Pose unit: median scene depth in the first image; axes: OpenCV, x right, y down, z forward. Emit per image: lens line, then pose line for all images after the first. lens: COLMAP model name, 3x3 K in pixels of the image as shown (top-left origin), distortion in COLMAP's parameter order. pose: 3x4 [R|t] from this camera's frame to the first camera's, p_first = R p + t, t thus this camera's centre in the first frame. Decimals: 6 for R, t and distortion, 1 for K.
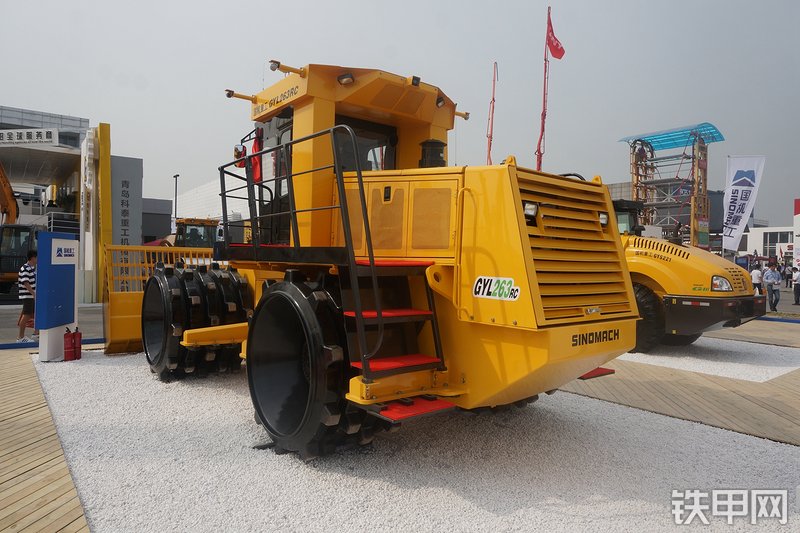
lens RADIAL K [[528.4, 0, 404.4], [0, 528.4, 252.1], [0, 0, 1]] dist [-0.050330, 0.036923]
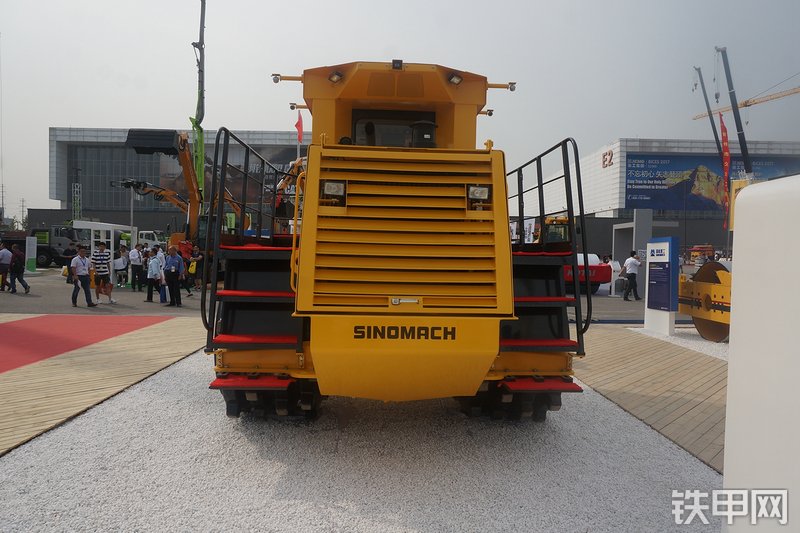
lens RADIAL K [[528.4, 0, 404.4], [0, 528.4, 252.1], [0, 0, 1]] dist [-0.050330, 0.036923]
pose [[0.811837, -0.000672, -0.583884, 0.825236], [0.004979, 0.999971, 0.005772, 0.025213], [0.583863, -0.007593, 0.811816, 0.289899]]
